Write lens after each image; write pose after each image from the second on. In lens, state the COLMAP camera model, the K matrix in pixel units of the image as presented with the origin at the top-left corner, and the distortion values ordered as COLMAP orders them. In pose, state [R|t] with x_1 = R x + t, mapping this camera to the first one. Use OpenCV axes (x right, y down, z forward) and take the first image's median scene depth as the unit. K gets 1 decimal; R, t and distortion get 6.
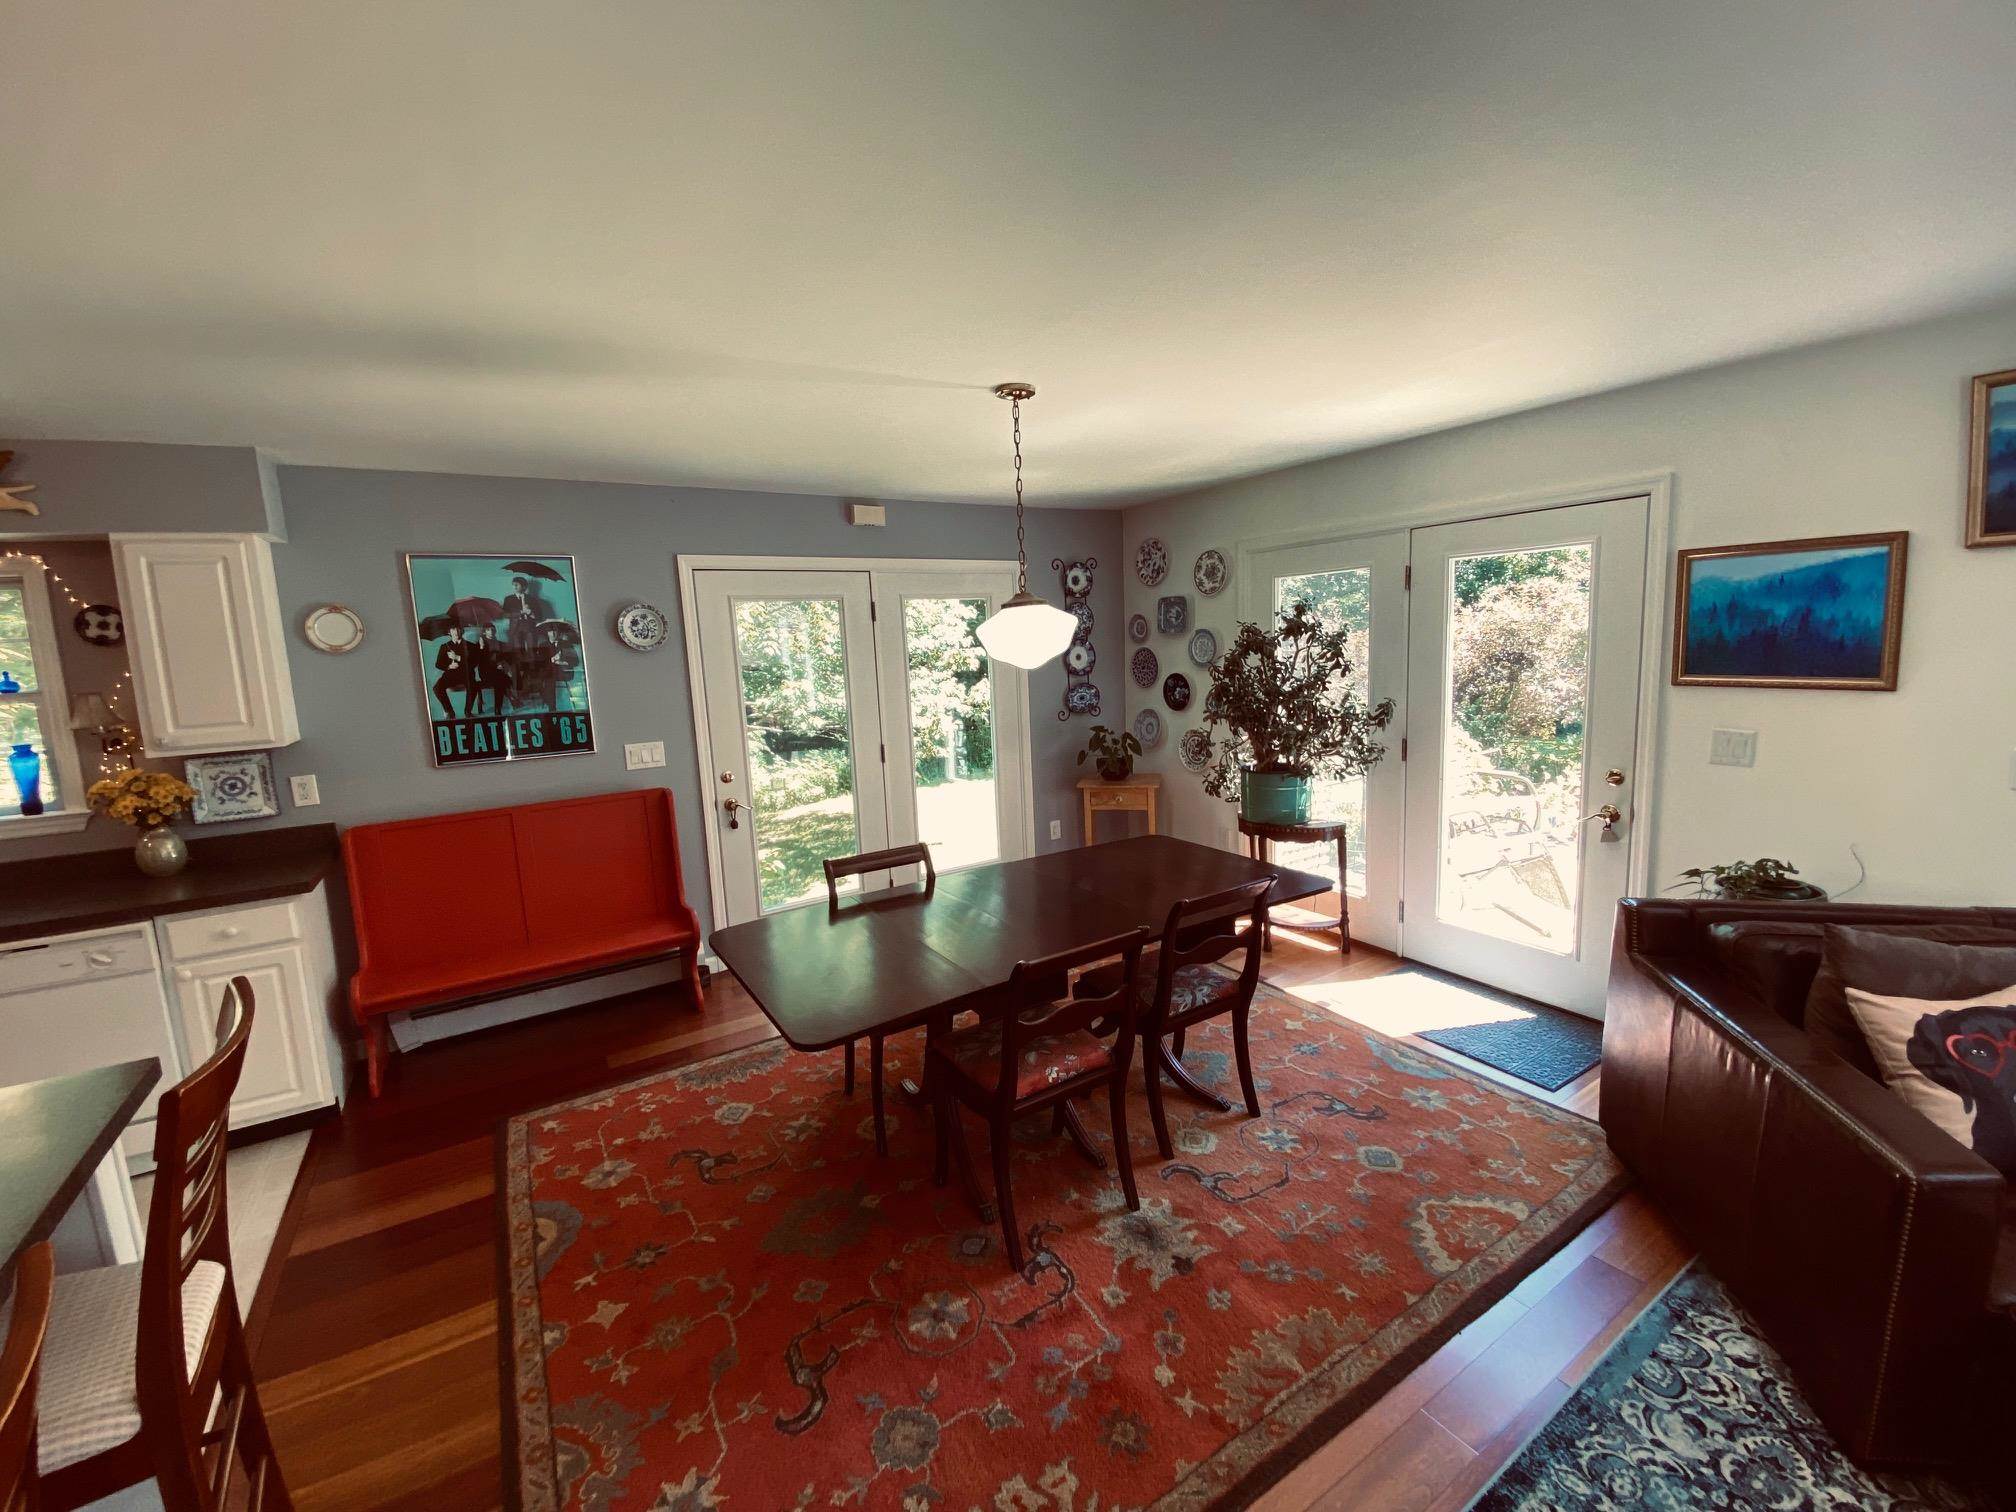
lens RADIAL K [[817.7, 0, 1006.1], [0, 817.7, 752.5], [0, 0, 1]] dist [0.030518, -0.024756]
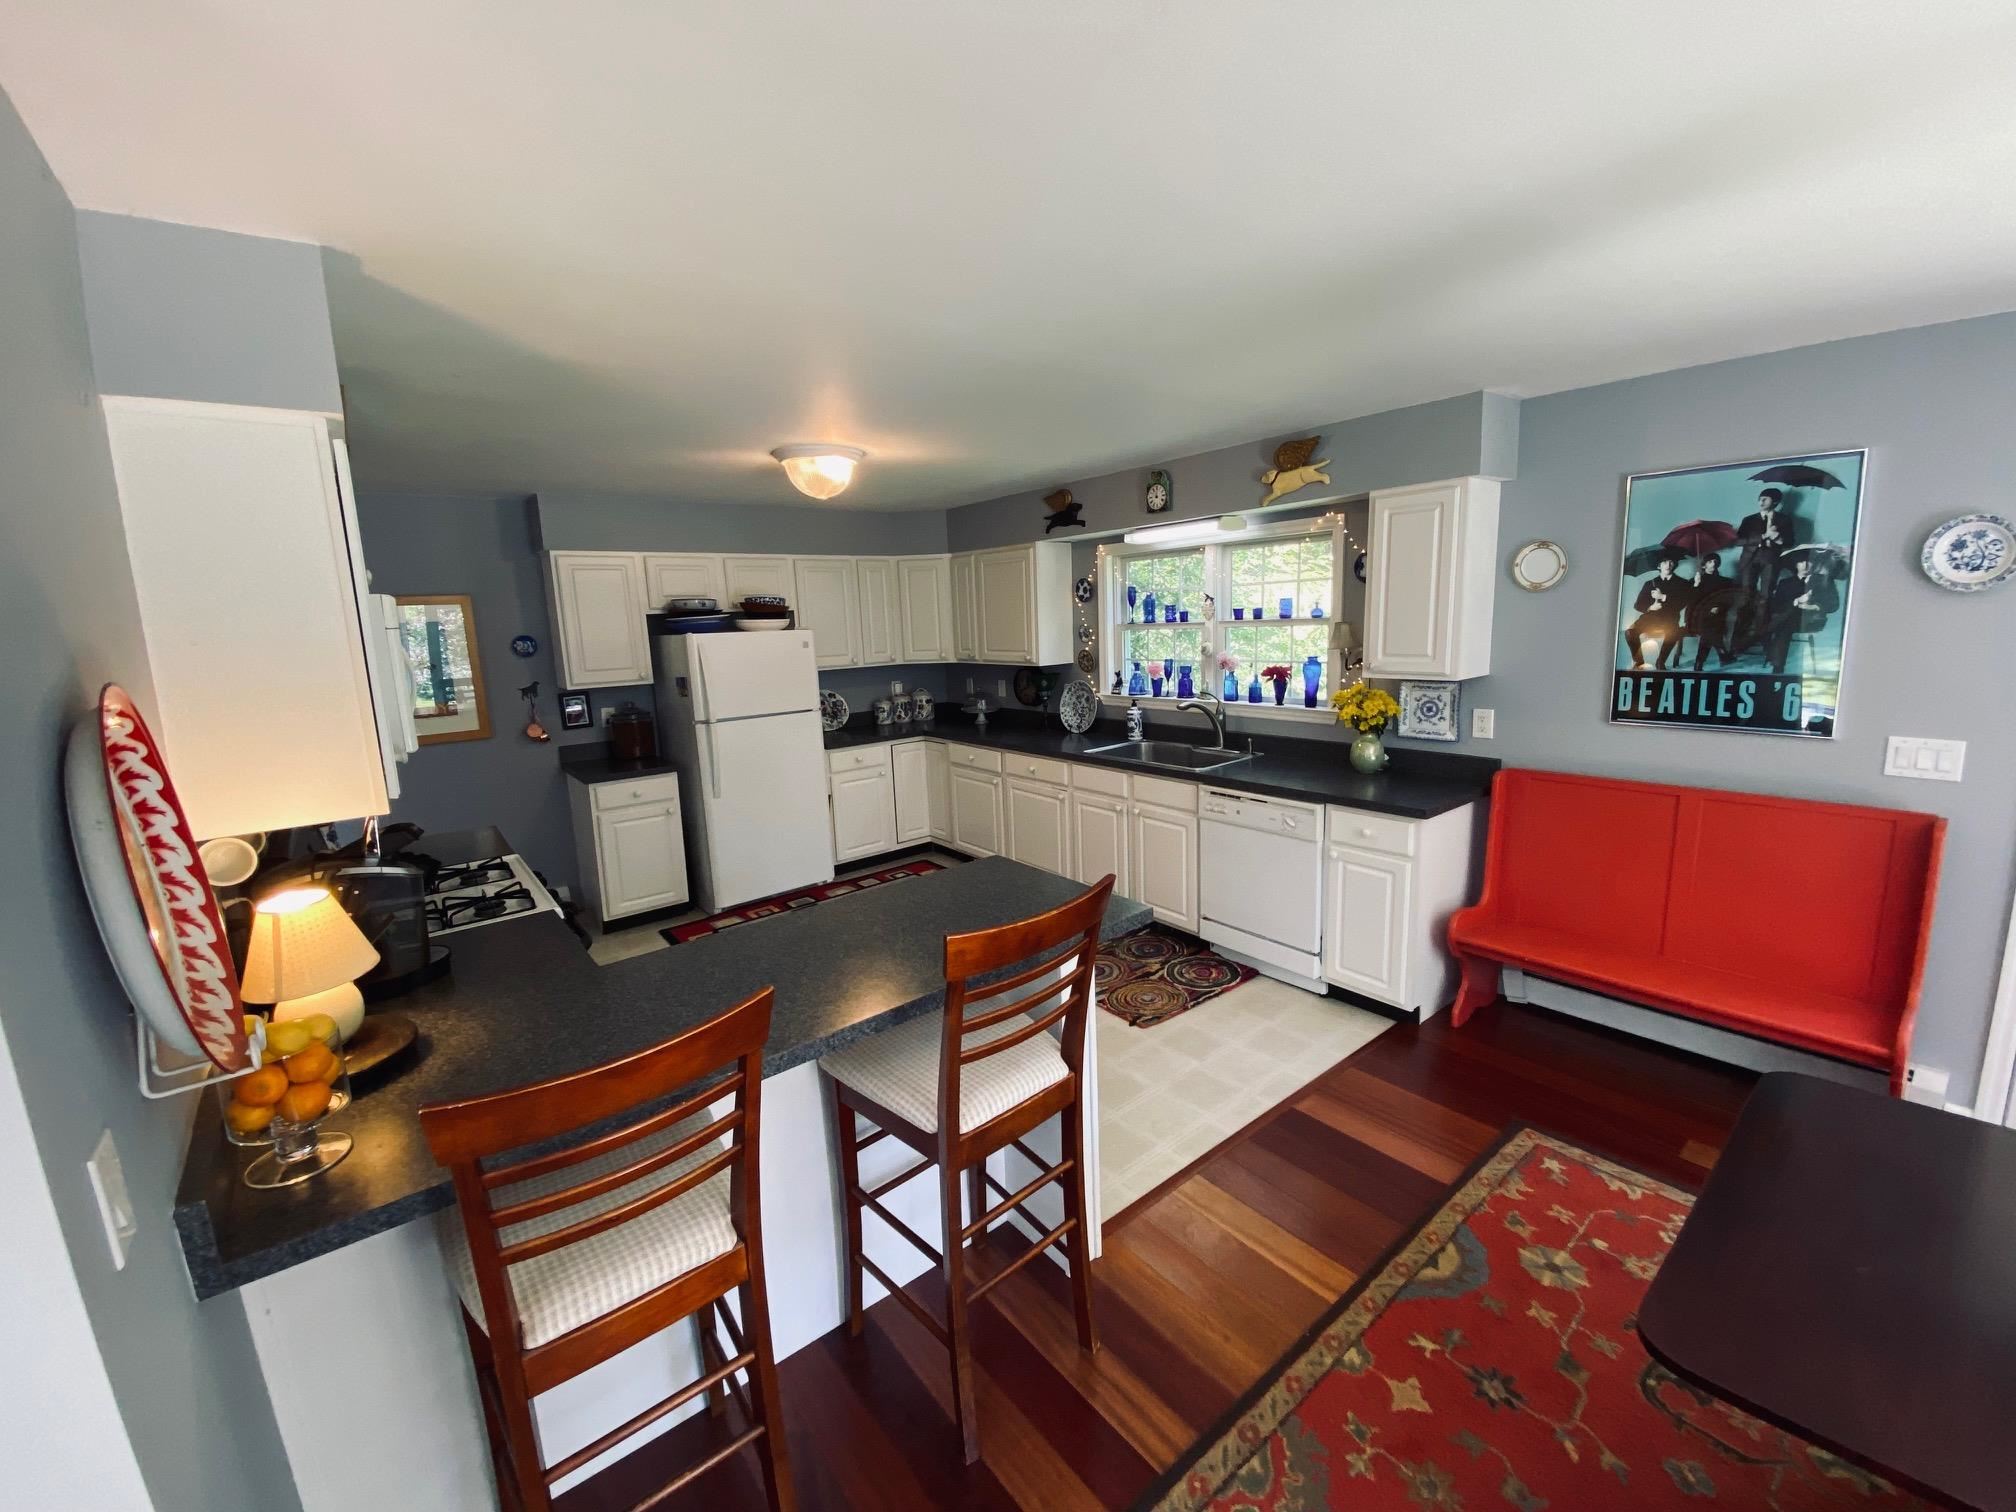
lens RADIAL K [[817.7, 0, 1006.1], [0, 817.7, 752.5], [0, 0, 1]] dist [0.030518, -0.024756]
pose [[0.121004, 0.209192, -0.970359, 0.104001], [-0.105282, 0.974733, 0.197006, -0.063860], [0.987053, 0.078323, 0.139971, 0.276292]]
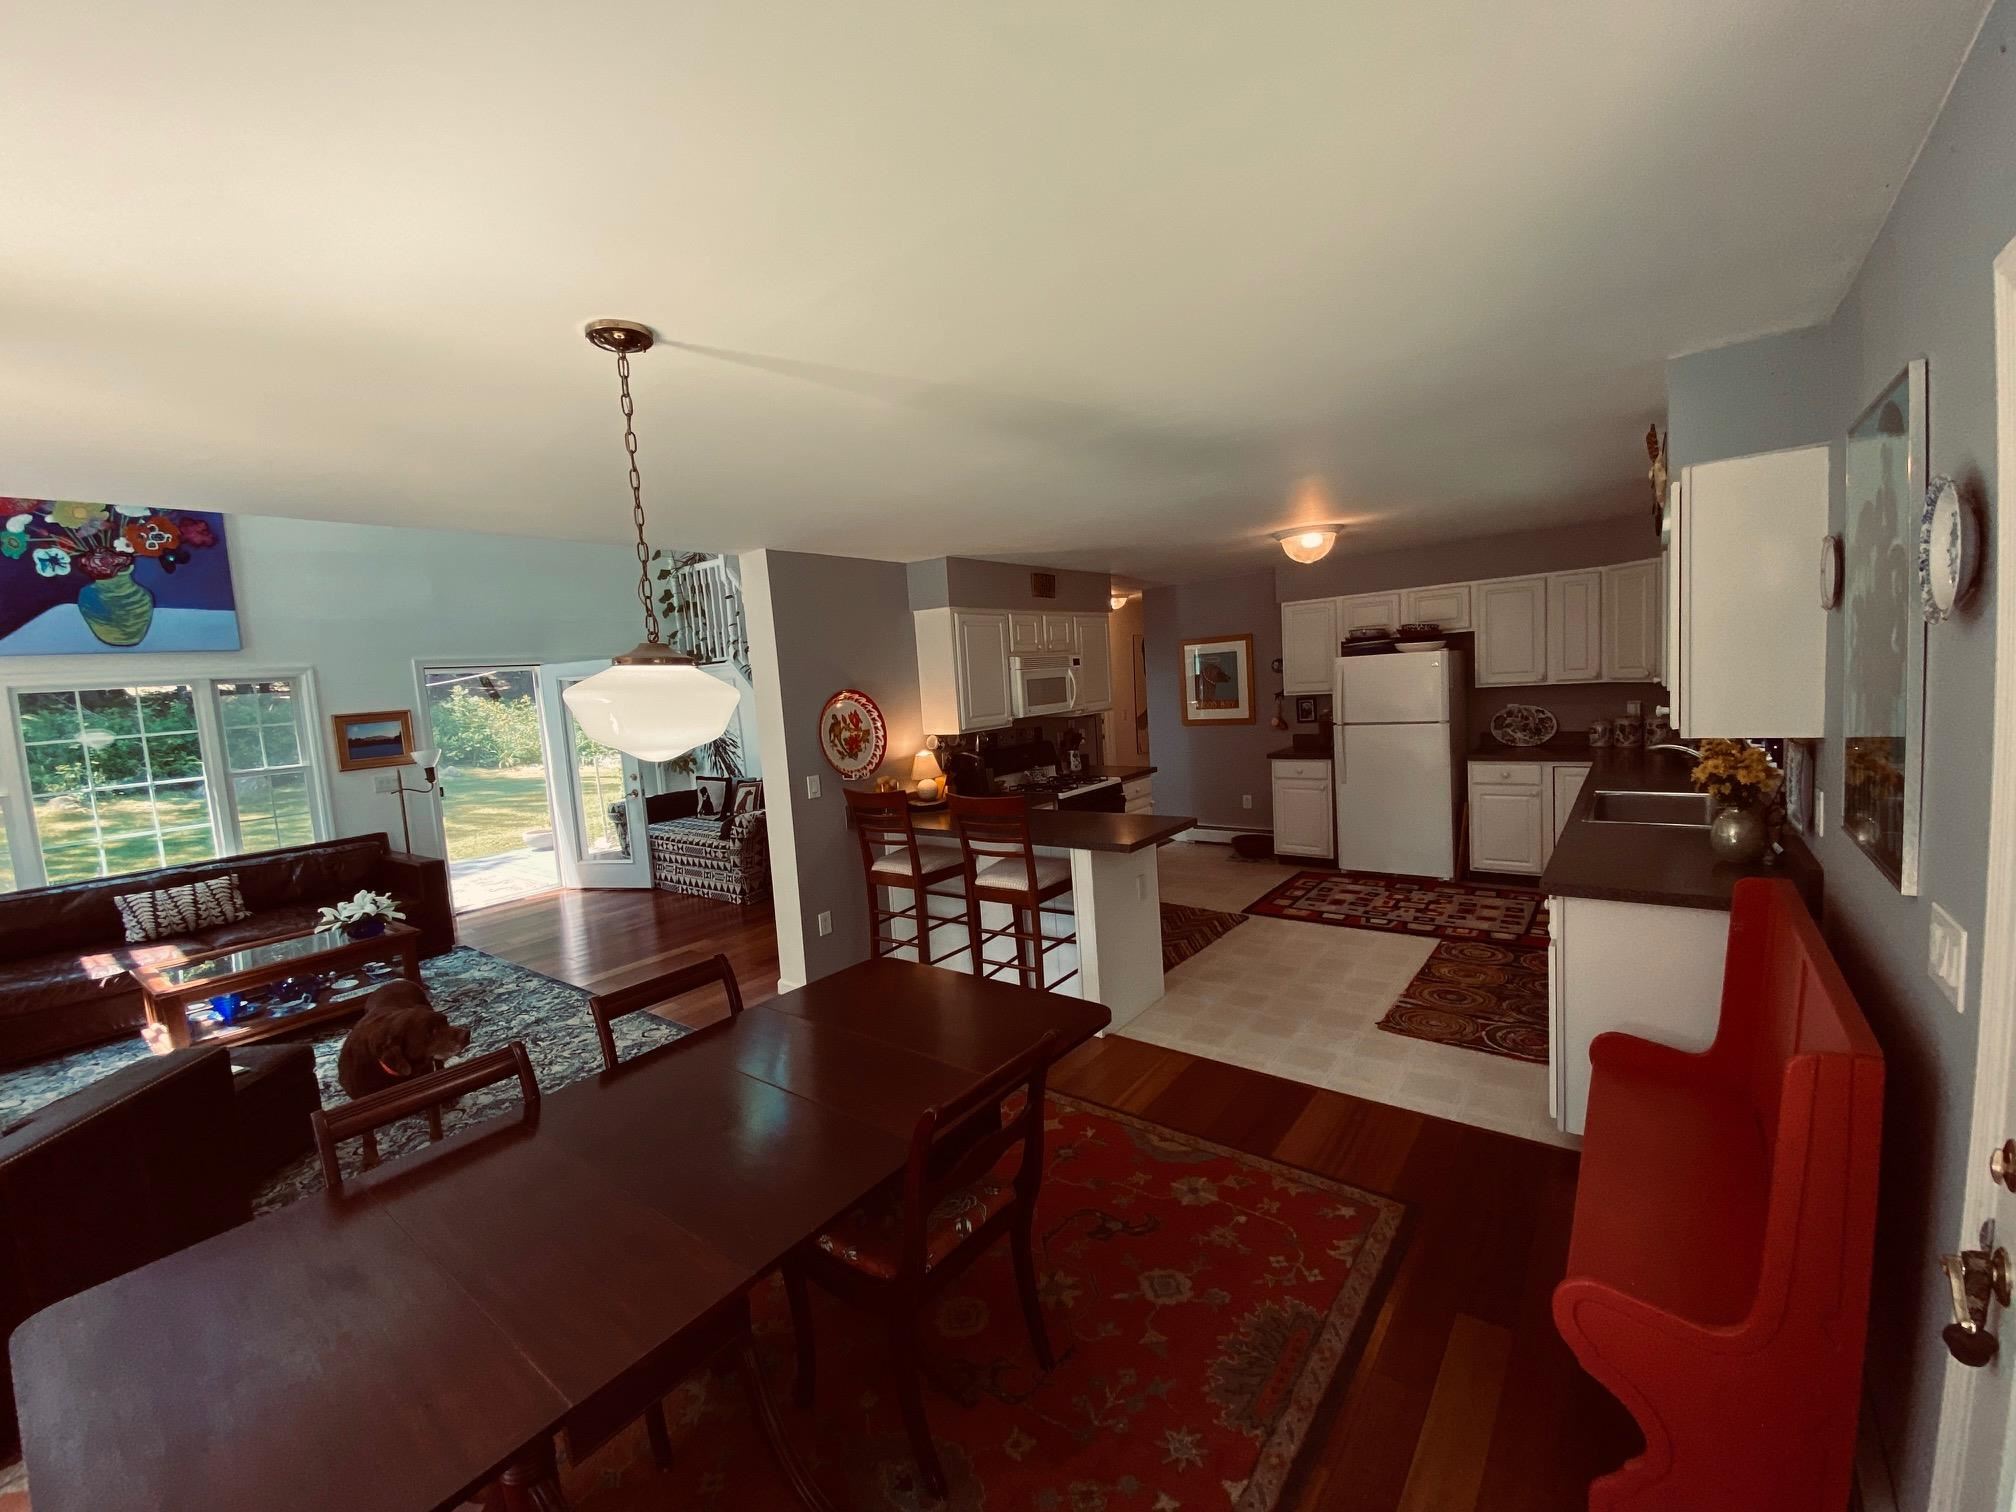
lens RADIAL K [[817.7, 0, 1006.1], [0, 817.7, 752.5], [0, 0, 1]] dist [0.030518, -0.024756]
pose [[-0.931483, 0.142764, -0.334602, -0.006798], [0.062698, 0.969016, 0.238907, -0.219839], [0.358342, 0.201559, -0.911573, 1.454739]]
